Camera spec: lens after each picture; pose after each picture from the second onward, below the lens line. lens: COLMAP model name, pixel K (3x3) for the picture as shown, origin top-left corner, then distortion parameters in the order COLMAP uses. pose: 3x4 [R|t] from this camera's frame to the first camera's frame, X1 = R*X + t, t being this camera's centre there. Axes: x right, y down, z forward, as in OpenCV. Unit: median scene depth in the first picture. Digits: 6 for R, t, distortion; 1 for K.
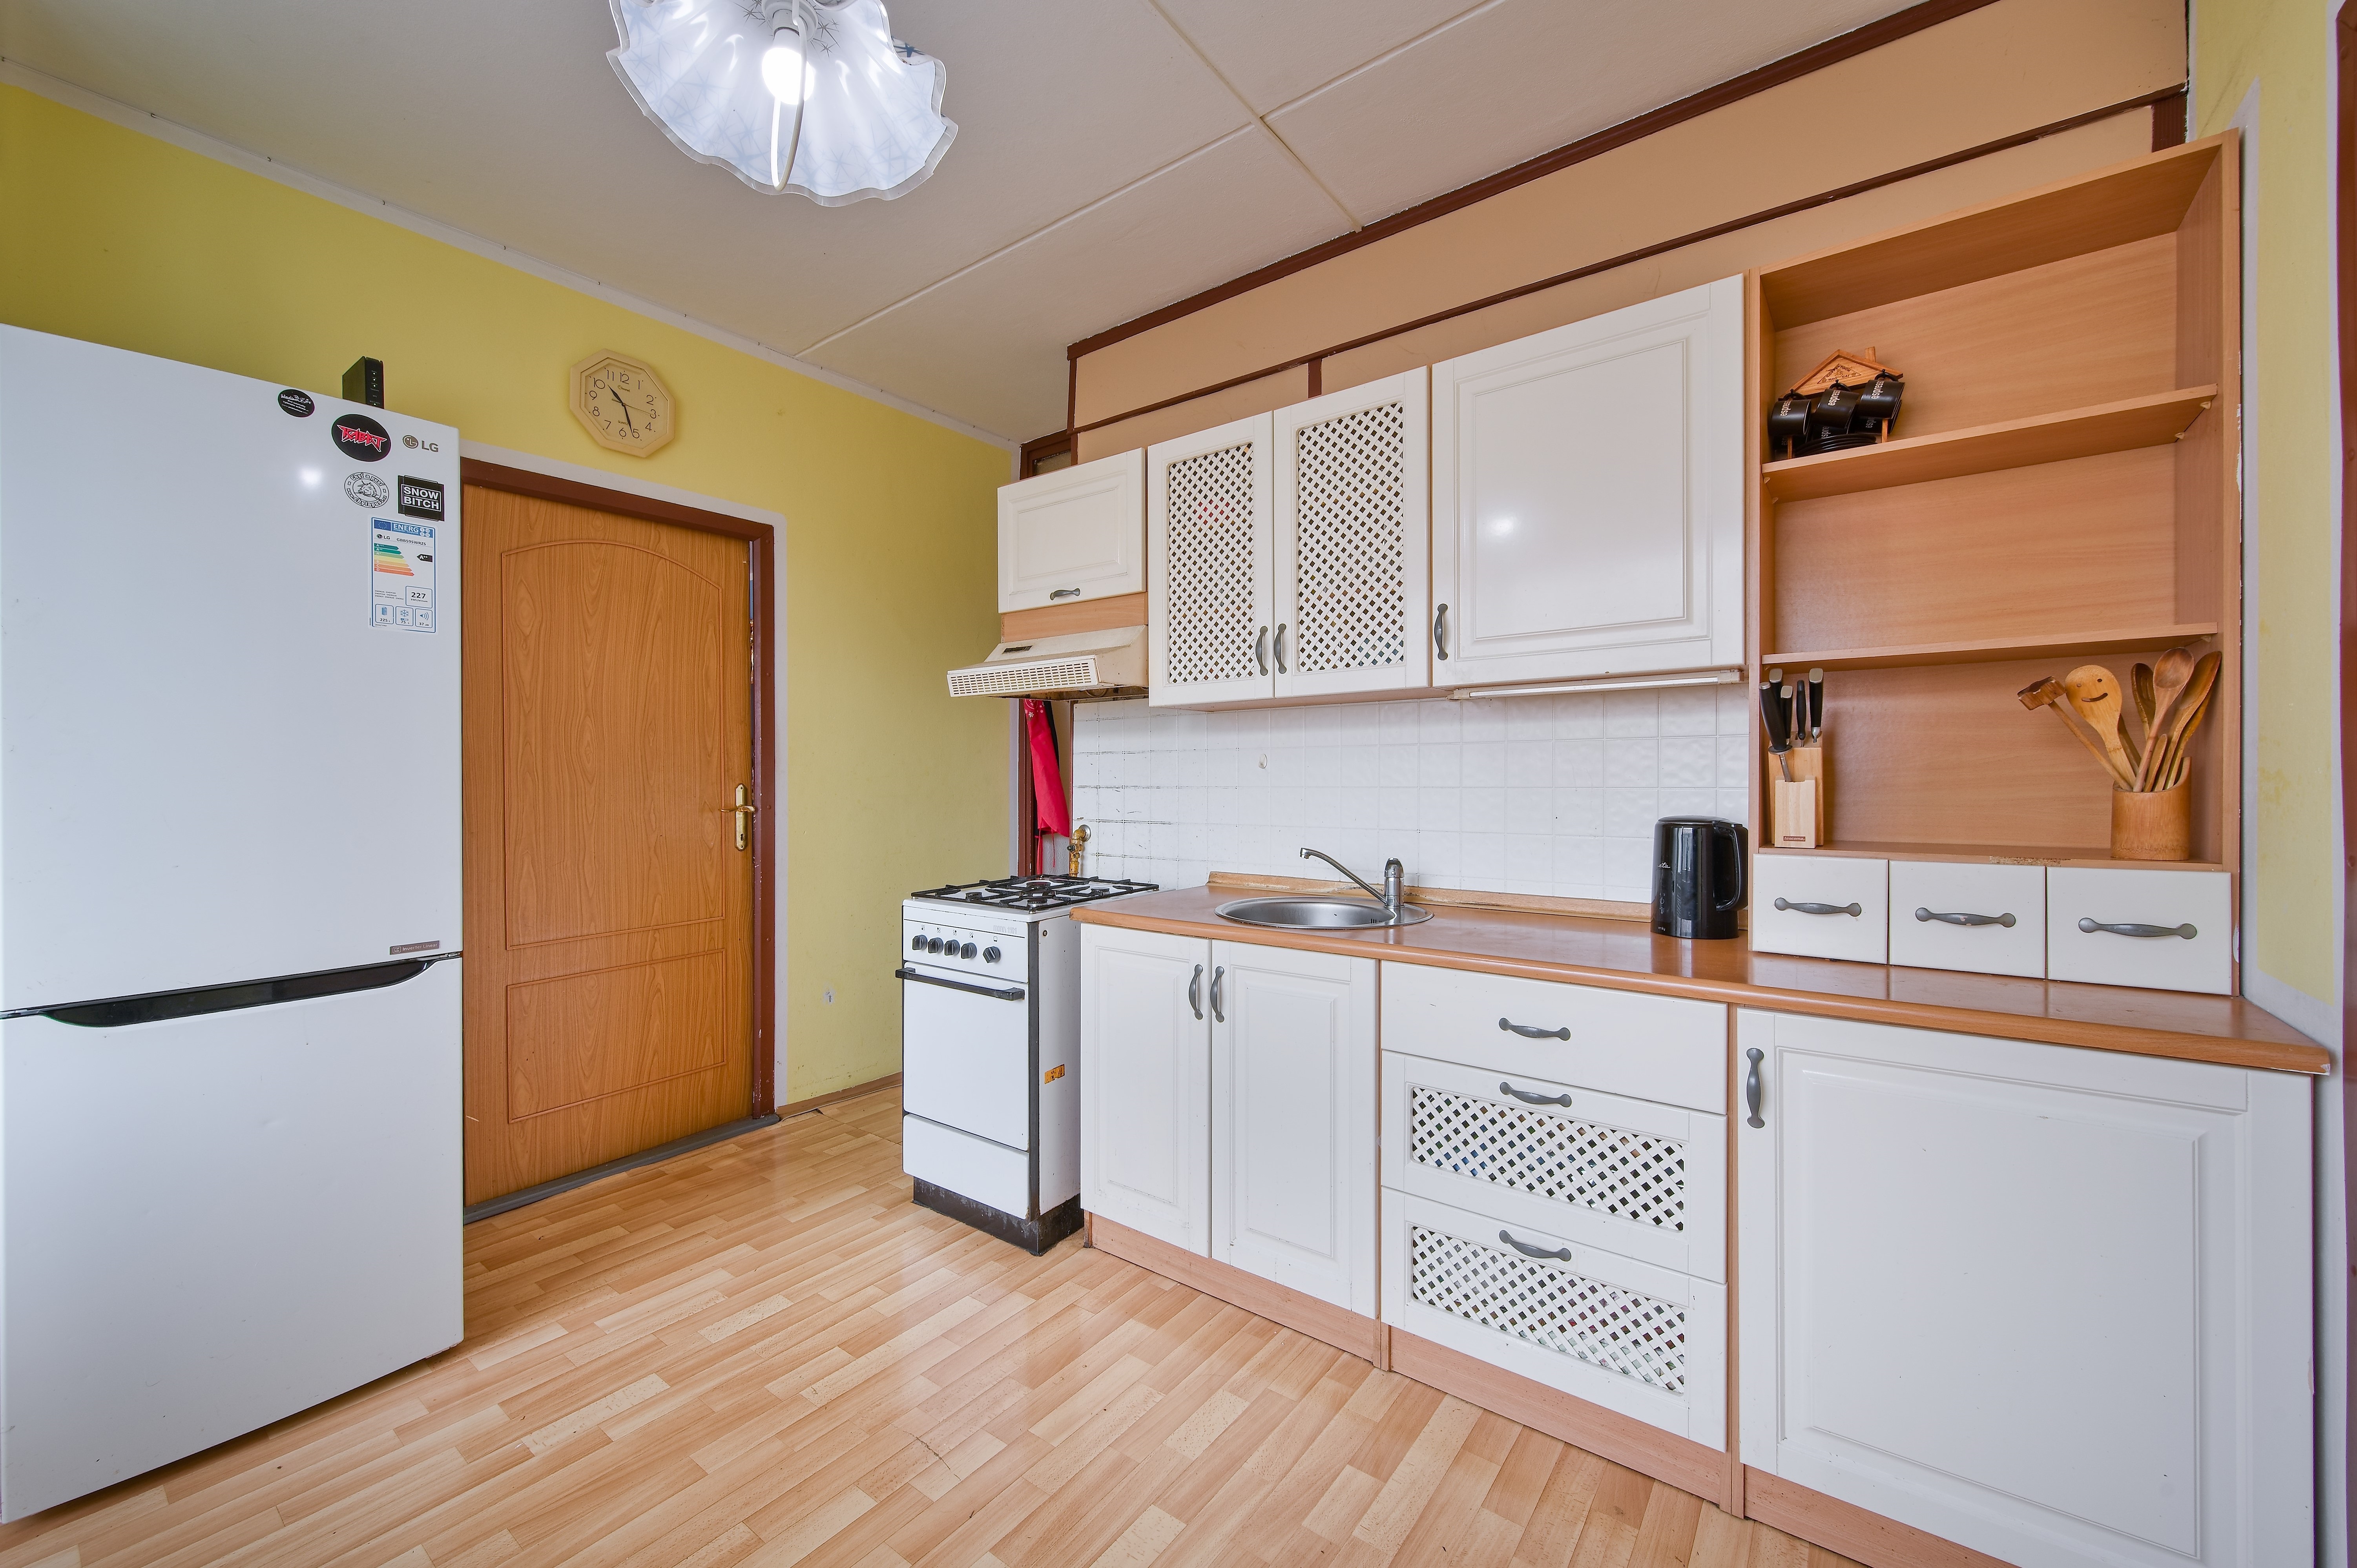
lens RADIAL K [[925.4, 0, 1172.4], [0, 925.4, 772.4], [0, 0, 1]] dist [0.001208, -0.000217]
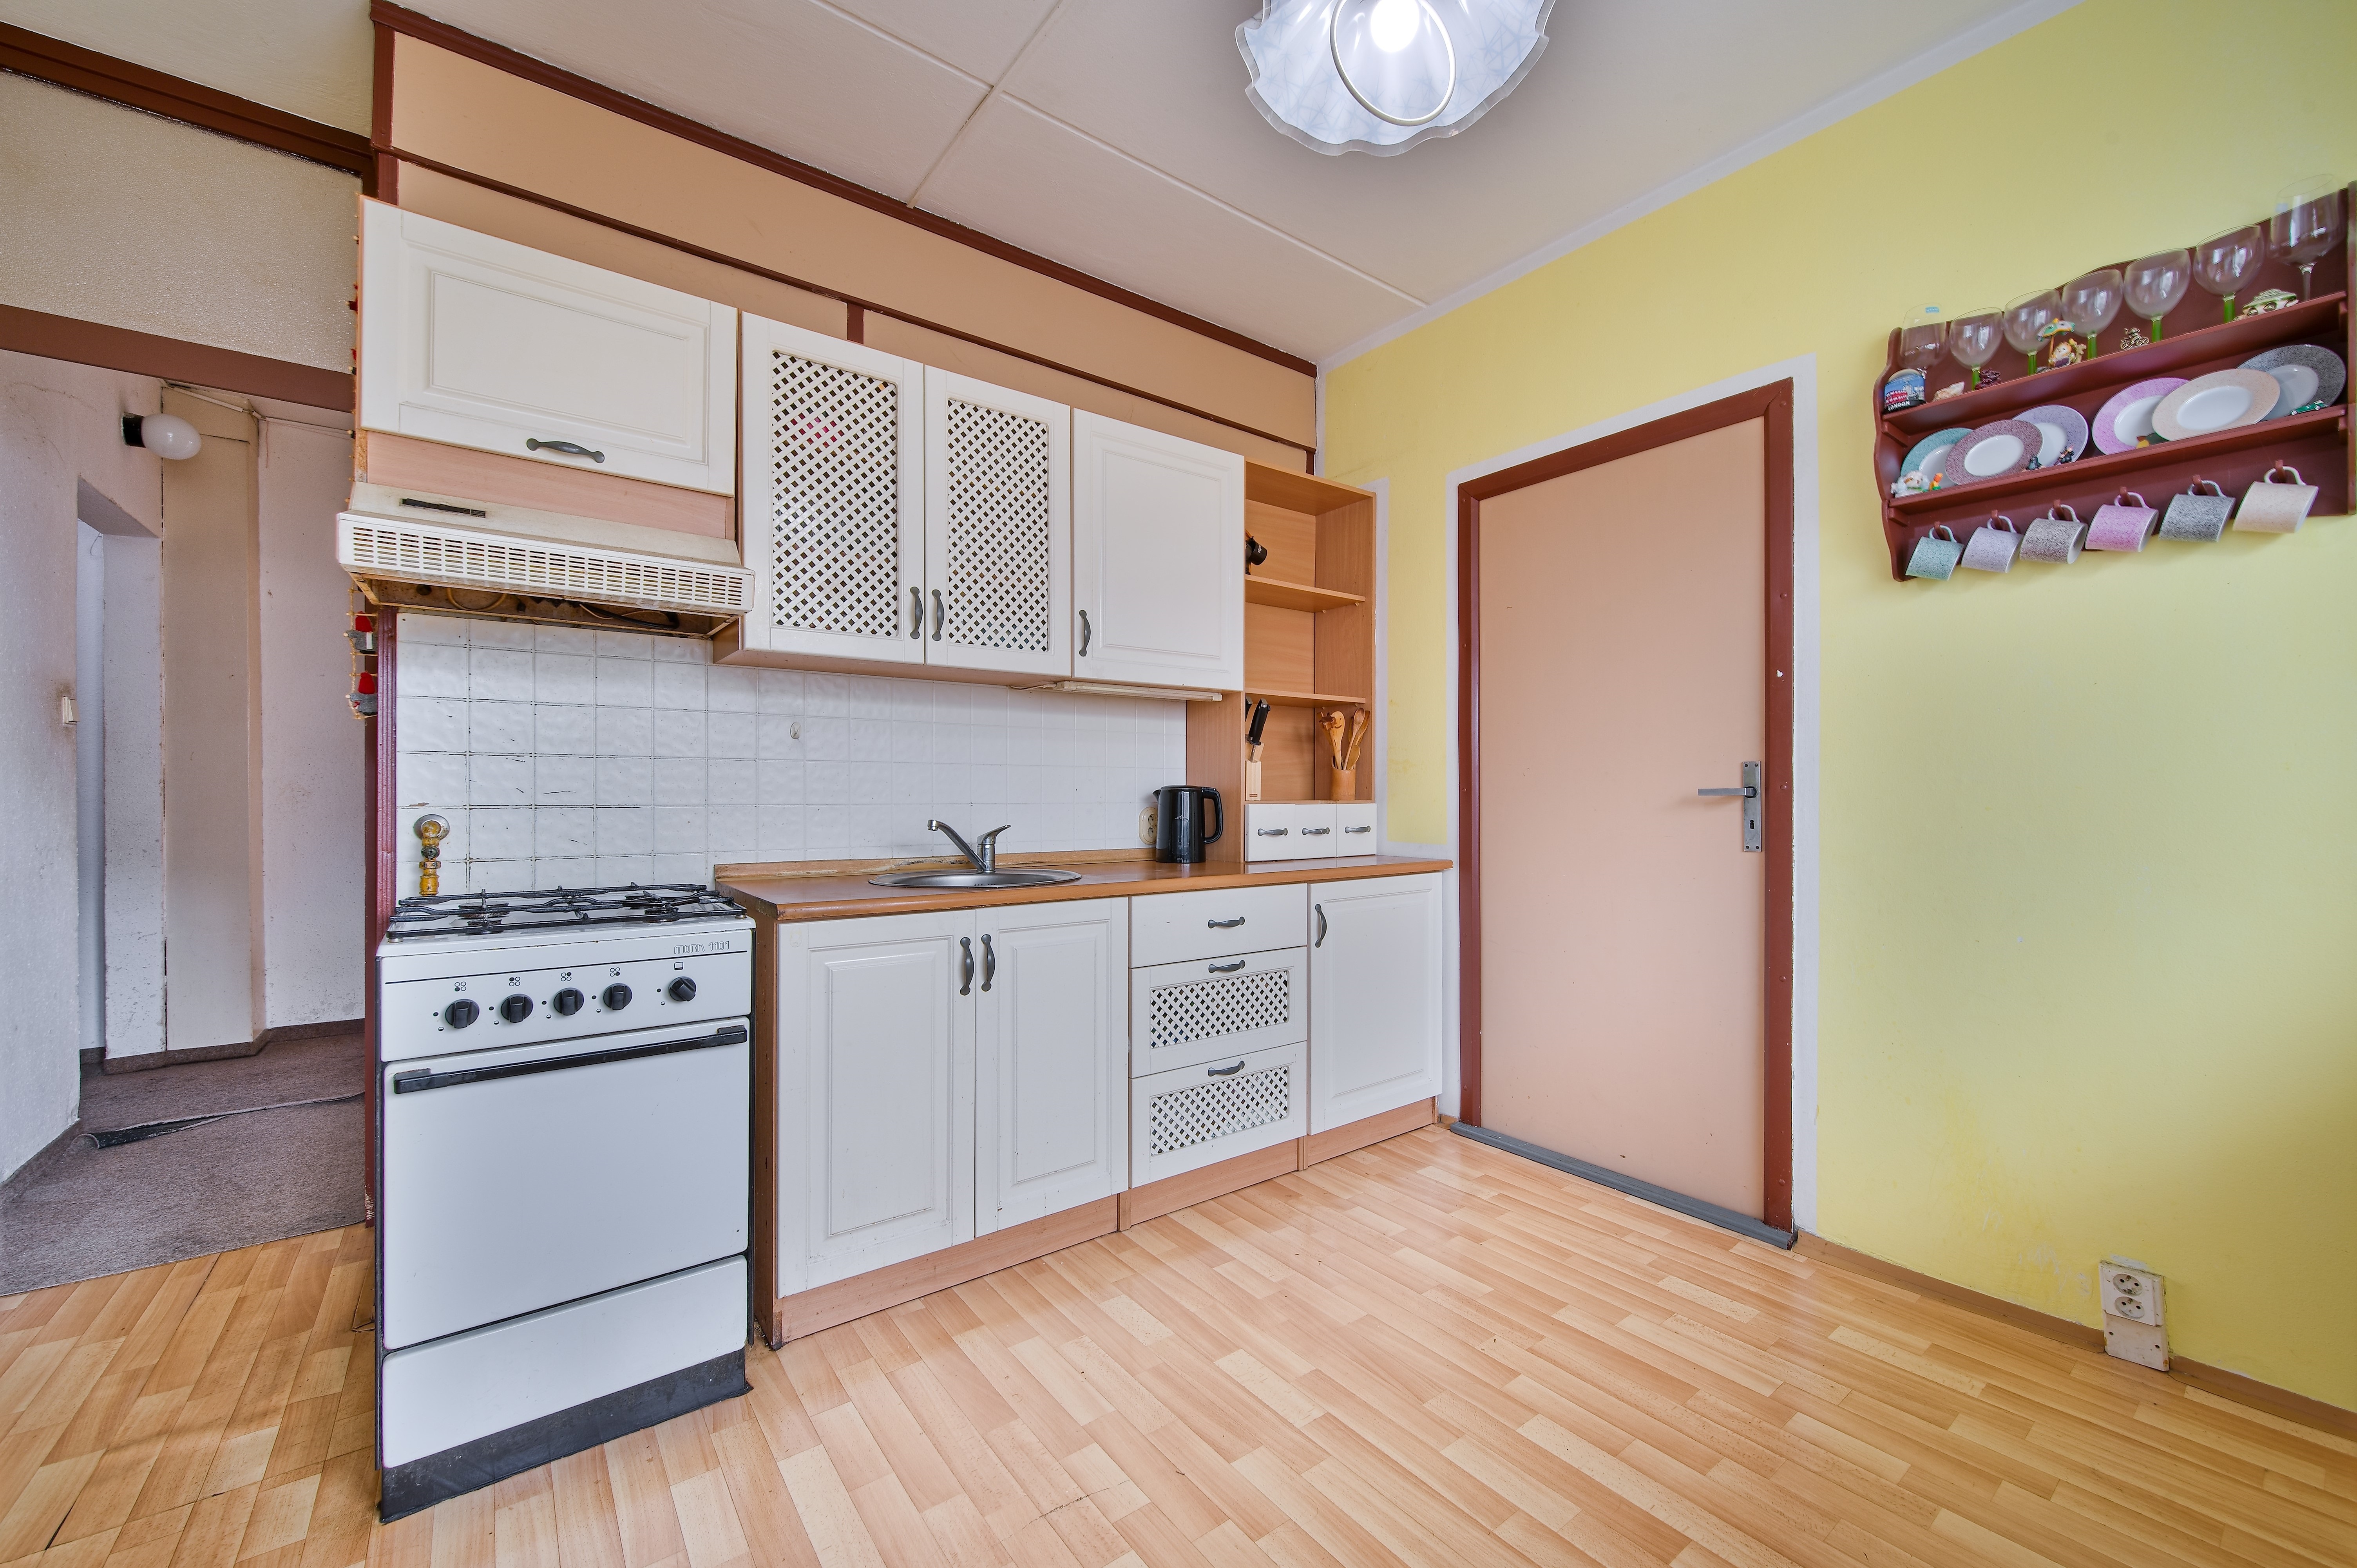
lens RADIAL K [[927.3, 0, 1196.3], [0, 927.3, 794.6], [0, 0, 1]] dist [0.000193, -0.000101]
pose [[0.258291, 0.004106, 0.966059, -0.771564], [-0.010760, 0.999941, -0.001373, 0.055808], [-0.966007, -0.010040, 0.258320, 0.489621]]
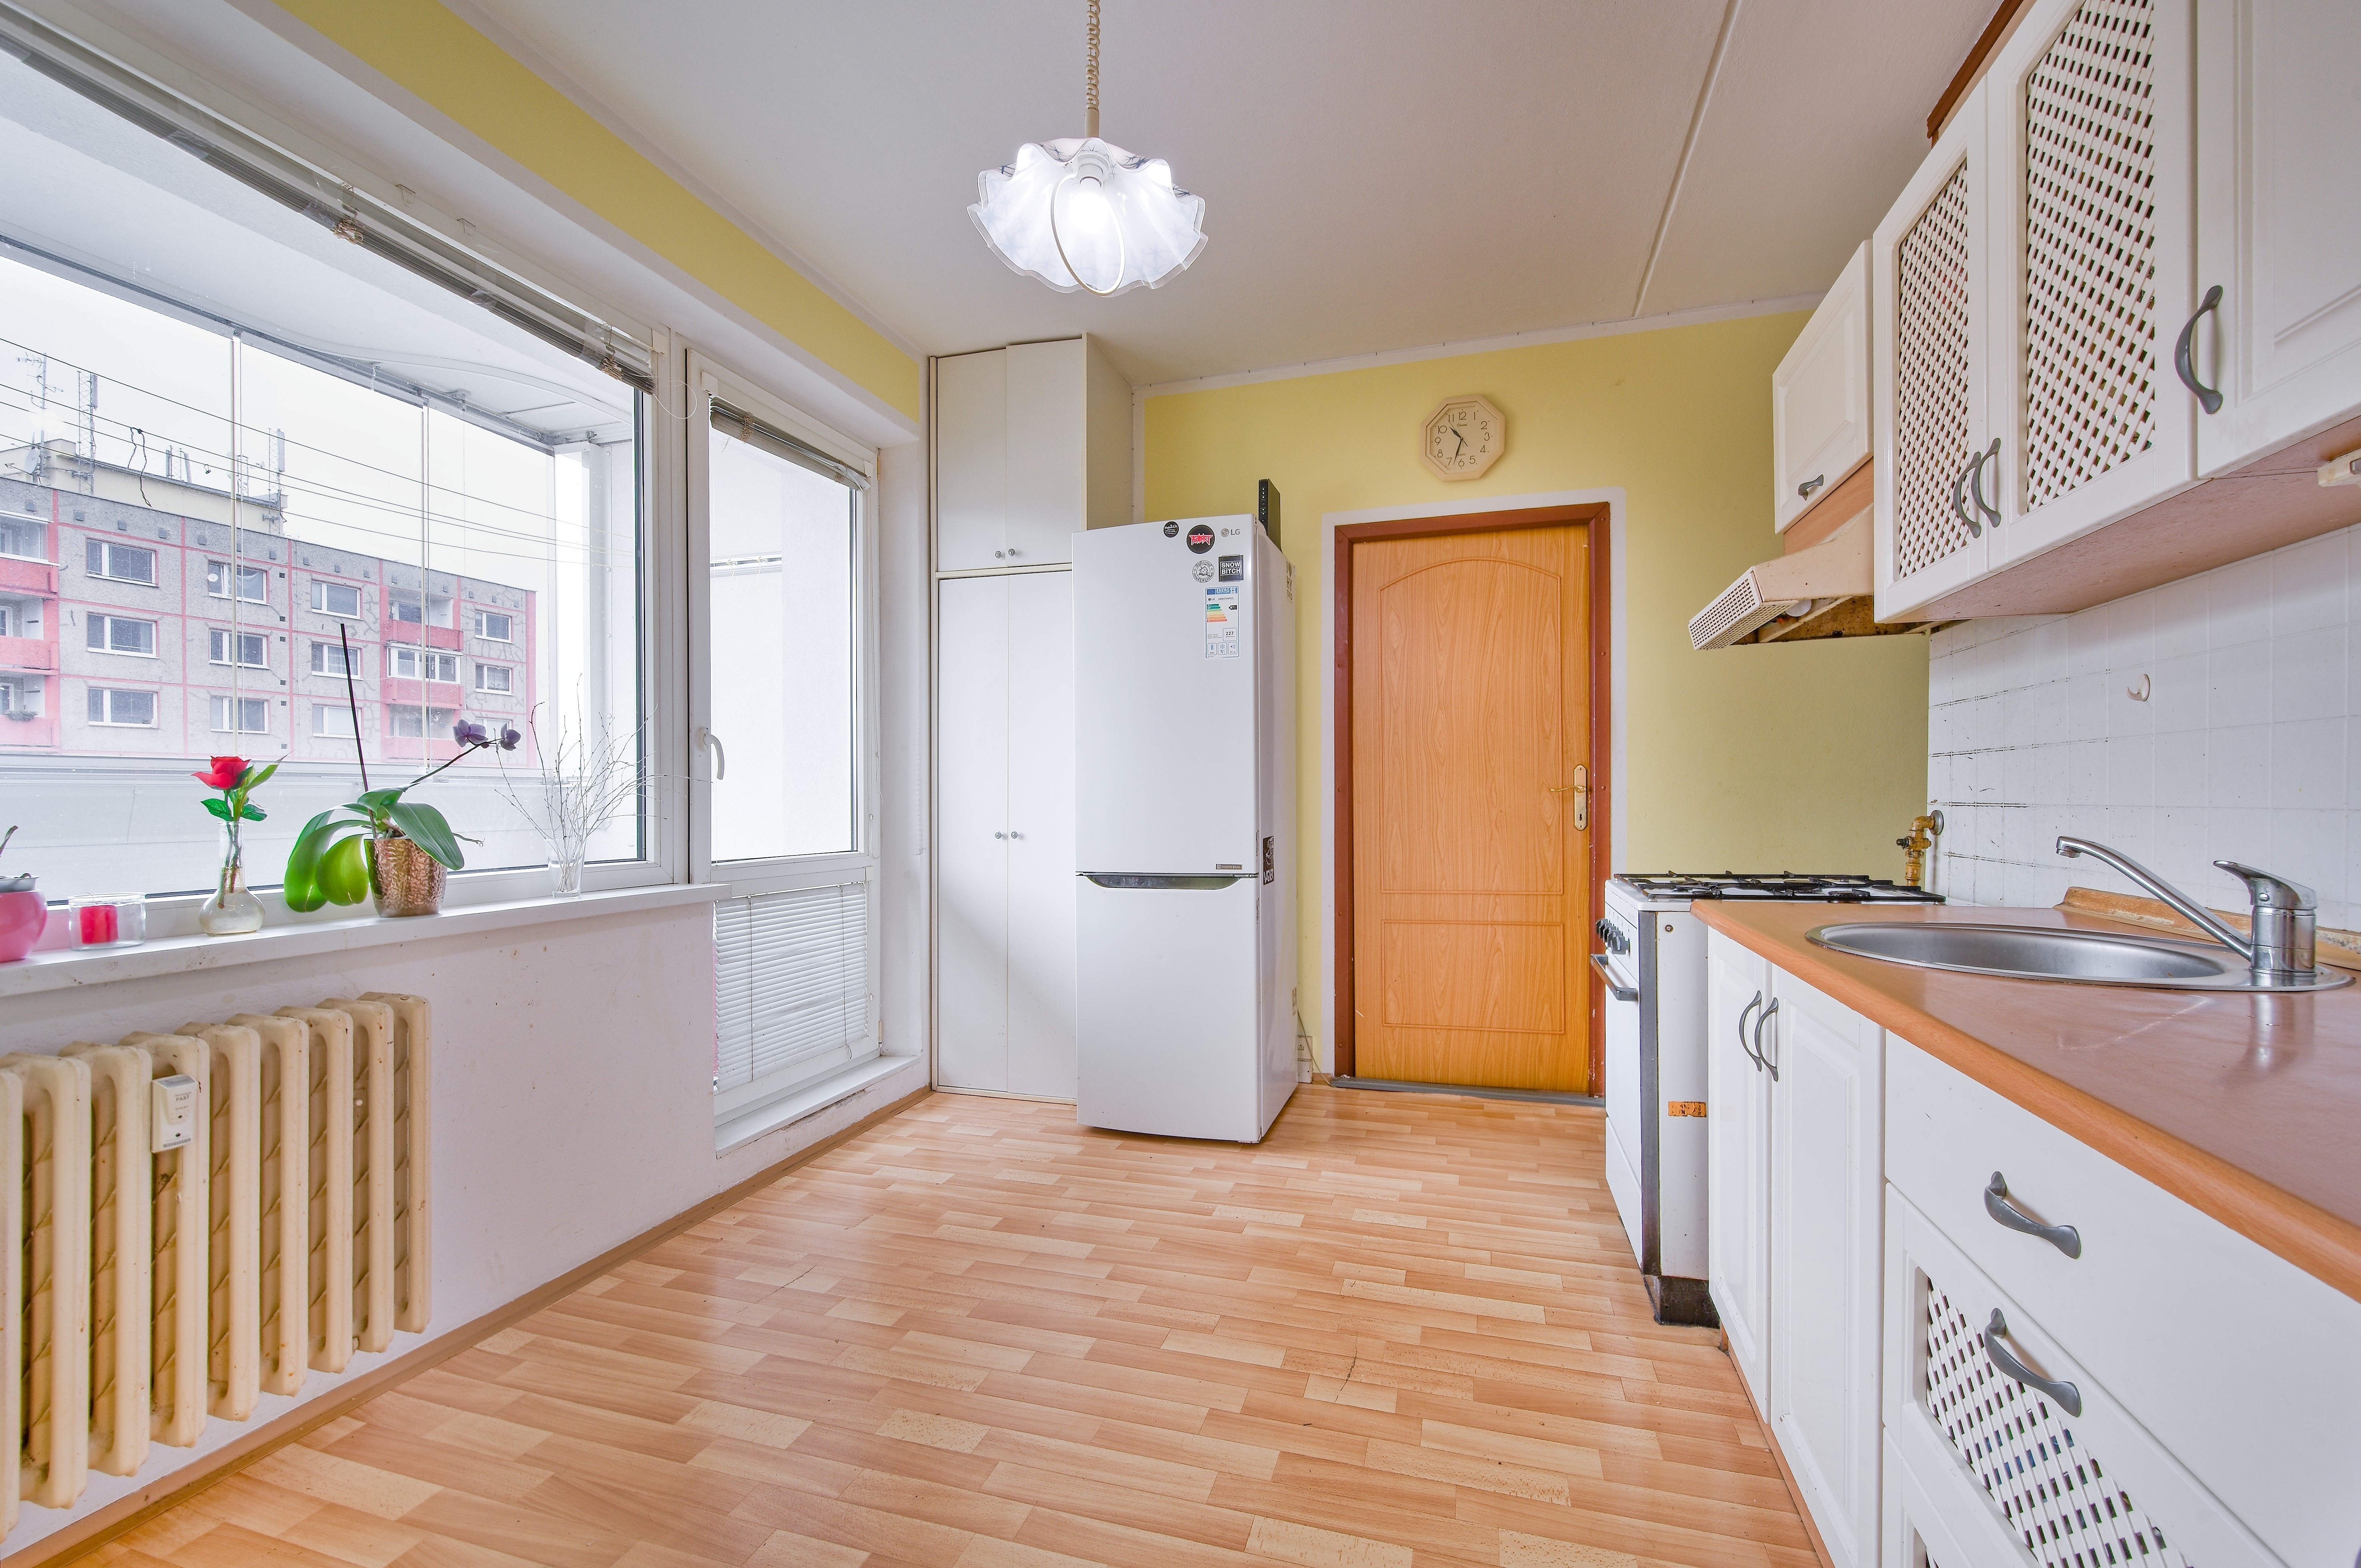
lens RADIAL K [[929.0, 0, 1198.3], [0, 929.0, 794.6], [0, 0, 1]] dist [0.000193, -0.000101]
pose [[0.360410, 0.003469, -0.932787, 0.480058], [0.006861, 0.999956, 0.006370, 0.051061], [0.932769, -0.008696, 0.360371, 0.337931]]
